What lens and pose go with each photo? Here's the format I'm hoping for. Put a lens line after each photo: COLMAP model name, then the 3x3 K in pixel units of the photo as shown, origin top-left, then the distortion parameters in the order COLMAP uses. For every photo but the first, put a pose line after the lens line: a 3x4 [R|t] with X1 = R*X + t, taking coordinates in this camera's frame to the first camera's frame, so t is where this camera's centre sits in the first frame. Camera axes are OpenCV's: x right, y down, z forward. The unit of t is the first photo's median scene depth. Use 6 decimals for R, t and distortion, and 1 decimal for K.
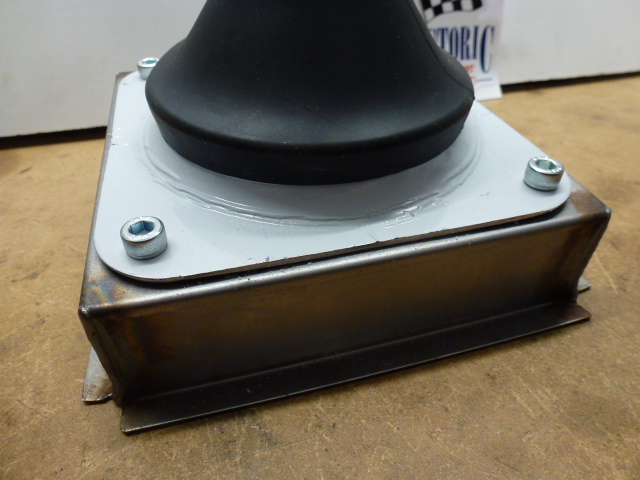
lens RADIAL K [[454.1, 0, 321.7], [0, 454.1, 235.7], [0, 0, 1]] dist [-0.063383, 0.018331]
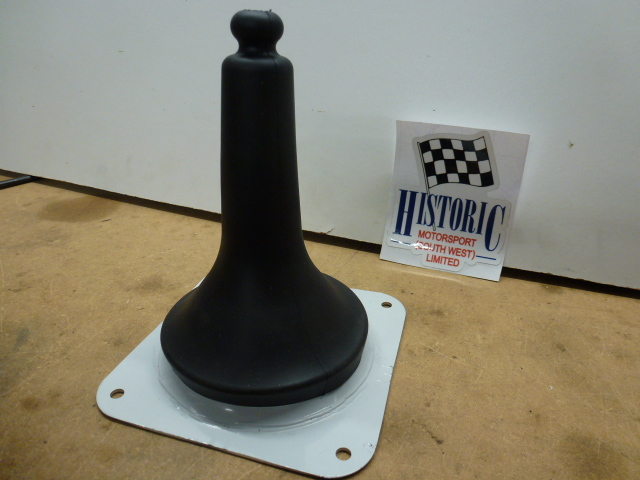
lens RADIAL K [[454.1, 0, 321.7], [0, 454.1, 235.7], [0, 0, 1]] dist [-0.063383, 0.018331]
pose [[0.792522, 0.302339, -0.529623, 1.554701], [-0.358623, 0.933475, -0.003760, -0.719411], [0.493253, 0.192915, 0.848225, 0.090861]]
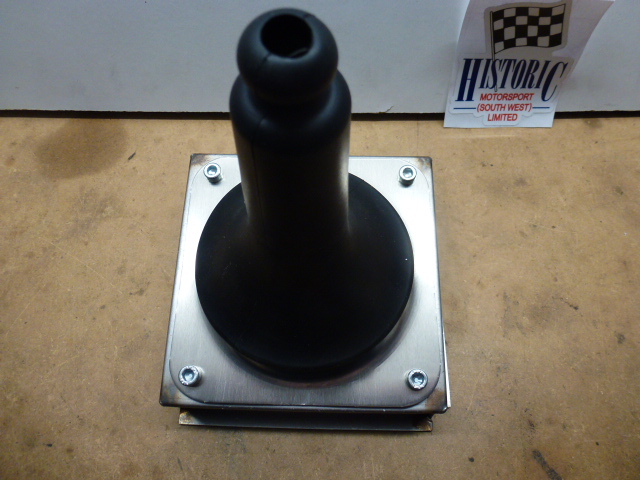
lens RADIAL K [[452.3, 0, 321.8], [0, 452.3, 231.9], [0, 0, 1]] dist [-0.068764, 0.022180]
pose [[0.959963, 0.252181, -0.121963, 0.221430], [-0.160663, 0.852313, 0.497744, -1.429663], [0.229472, -0.458221, 0.858706, -0.278101]]
